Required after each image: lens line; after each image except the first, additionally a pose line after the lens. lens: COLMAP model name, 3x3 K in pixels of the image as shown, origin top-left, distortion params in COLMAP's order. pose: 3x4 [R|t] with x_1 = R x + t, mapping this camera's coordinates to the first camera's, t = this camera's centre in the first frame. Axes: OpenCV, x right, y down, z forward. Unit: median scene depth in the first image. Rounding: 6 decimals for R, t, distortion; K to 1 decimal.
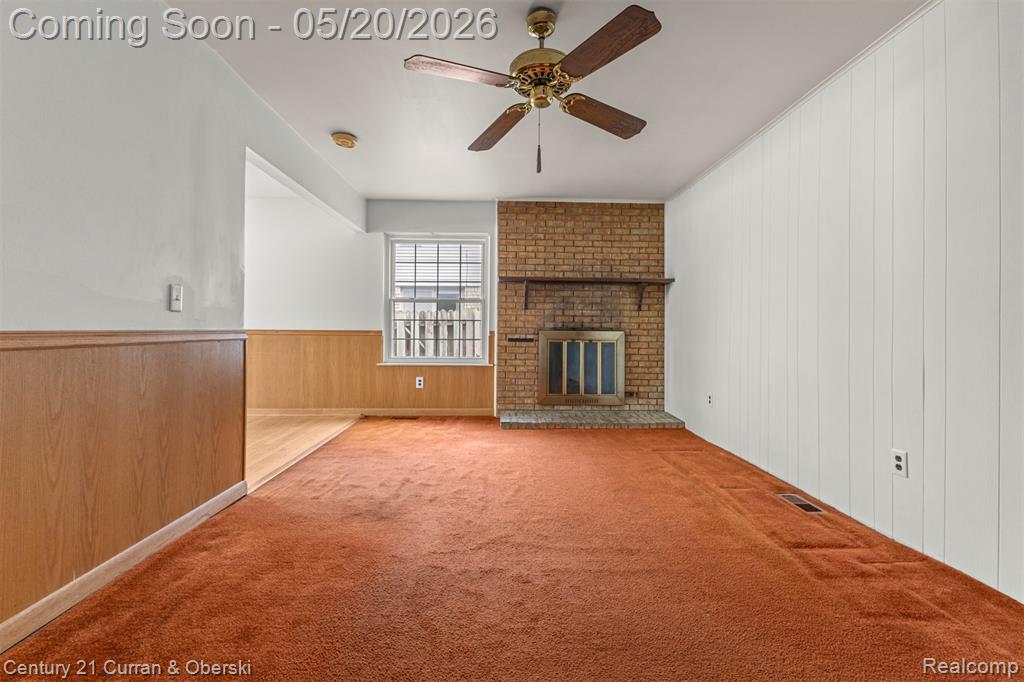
lens RADIAL K [[446.1, 0, 516.2], [0, 446.1, 332.1], [0, 0, 1]] dist [0.012530, -0.003329]
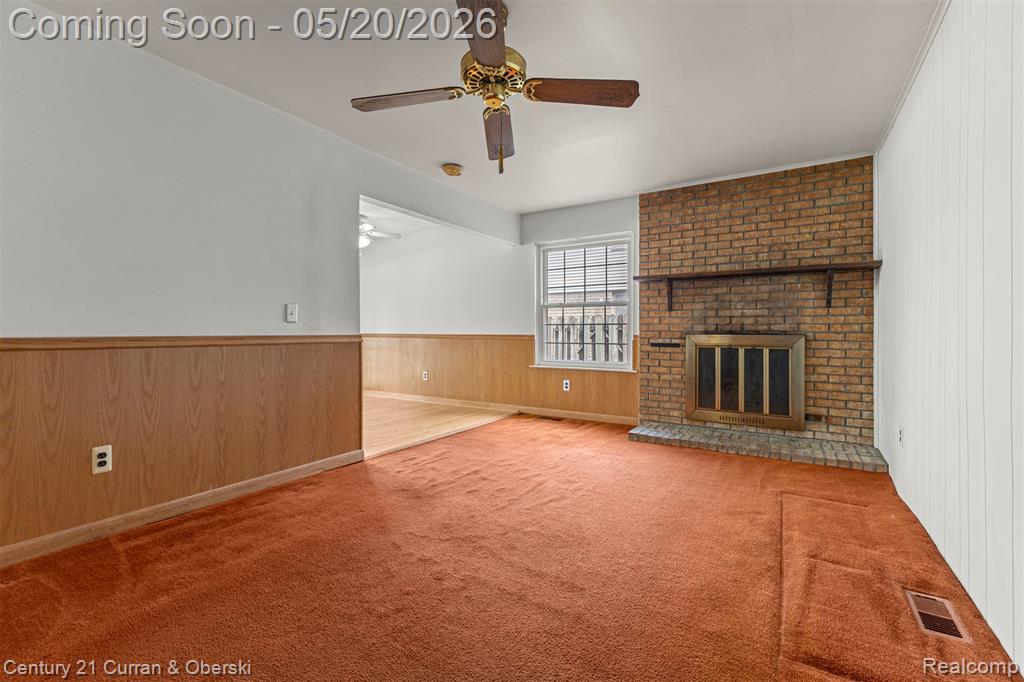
lens RADIAL K [[446.1, 0, 519.7], [0, 446.1, 339.7], [0, 0, 1]] dist [0.012530, -0.003329]
pose [[0.831288, 0.003058, -0.555833, 0.271034], [0.001096, 0.999974, 0.007141, 0.000115], [0.555840, -0.006545, 0.831263, 0.091235]]
